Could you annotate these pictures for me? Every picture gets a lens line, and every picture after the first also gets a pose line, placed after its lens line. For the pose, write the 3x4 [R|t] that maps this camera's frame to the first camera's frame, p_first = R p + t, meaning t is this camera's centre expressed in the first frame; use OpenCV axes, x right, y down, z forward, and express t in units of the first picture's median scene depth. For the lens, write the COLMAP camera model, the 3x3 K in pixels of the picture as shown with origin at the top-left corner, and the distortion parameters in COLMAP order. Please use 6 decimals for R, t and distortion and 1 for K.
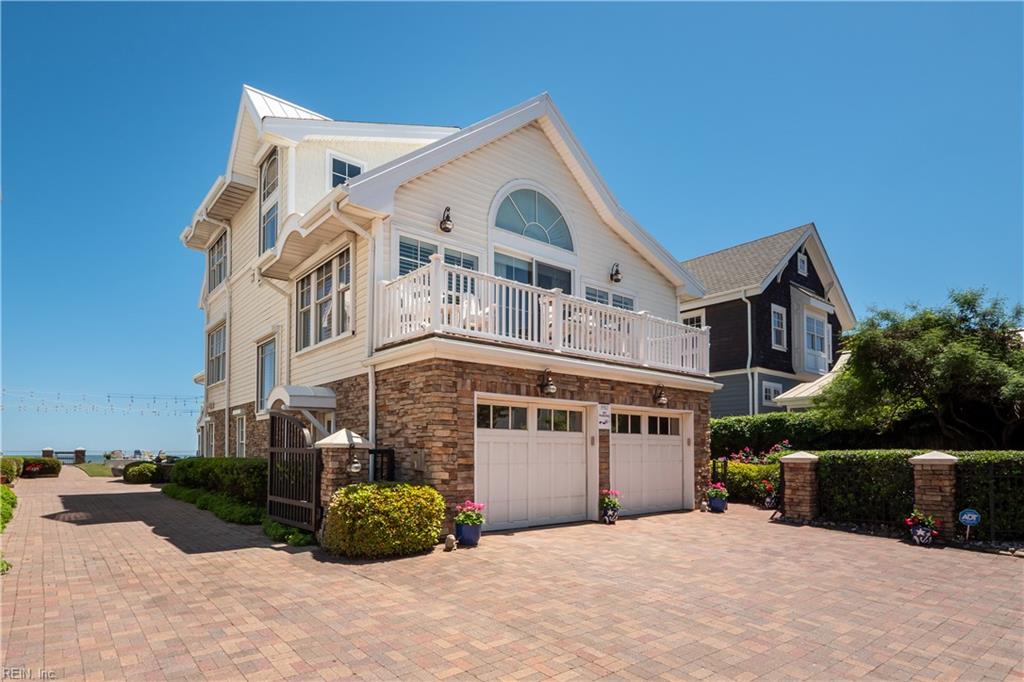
lens RADIAL K [[551.3, 0, 500.9], [0, 551.3, 436.1], [0, 0, 1]] dist [0.000554, -0.000099]
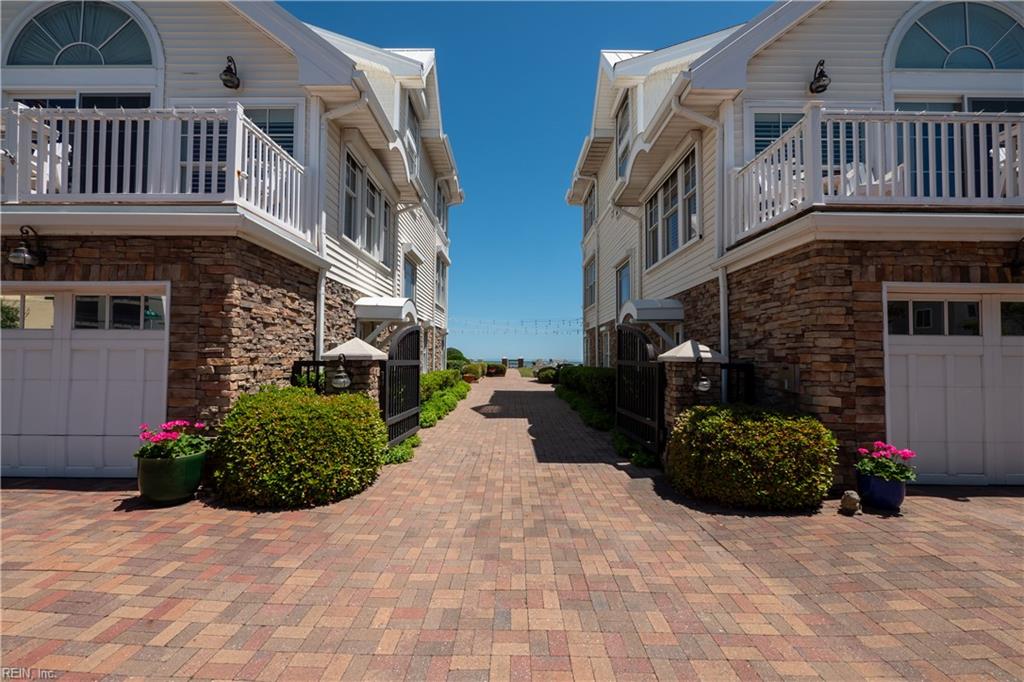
lens RADIAL K [[437.4, 0, 512.3], [0, 437.4, 343.4], [0, 0, 1]] dist [-0.003758, 0.000527]
pose [[0.775713, -0.018020, -0.630828, -0.055459], [0.011413, 0.999829, -0.014527, -0.000781], [0.630983, 0.004069, 0.775786, 0.241412]]
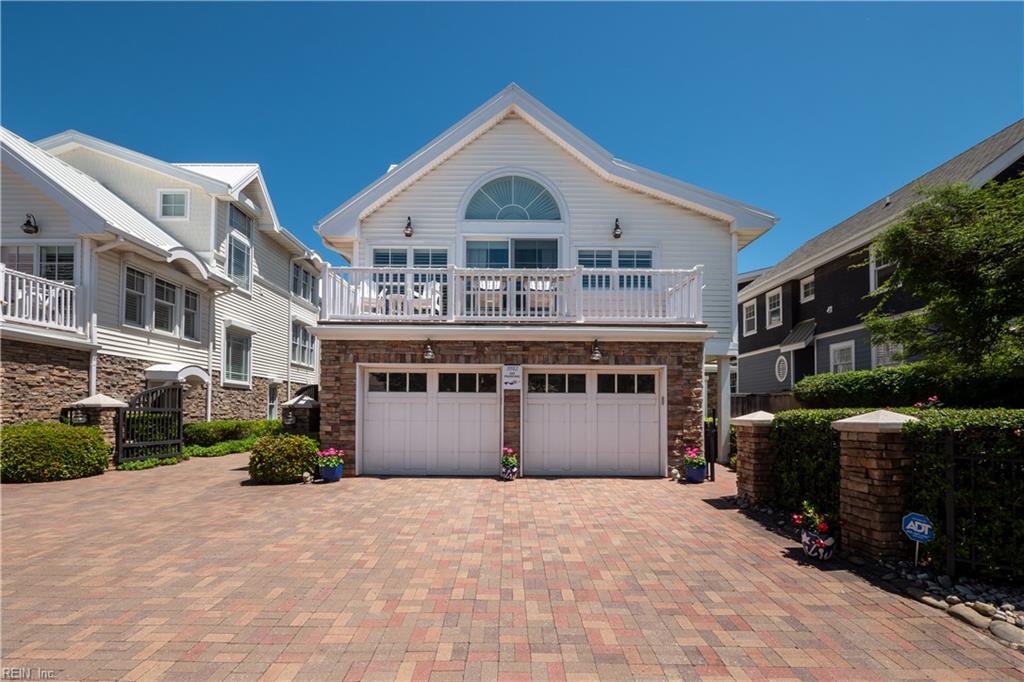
lens RADIAL K [[437.4, 0, 487.3], [0, 437.4, 404.5], [0, 0, 1]] dist [-0.003758, 0.000527]
pose [[0.784093, -0.008749, -0.620582, 0.699980], [0.013598, 0.999903, 0.003084, 0.013519], [0.620495, -0.010857, 0.784136, 0.343020]]
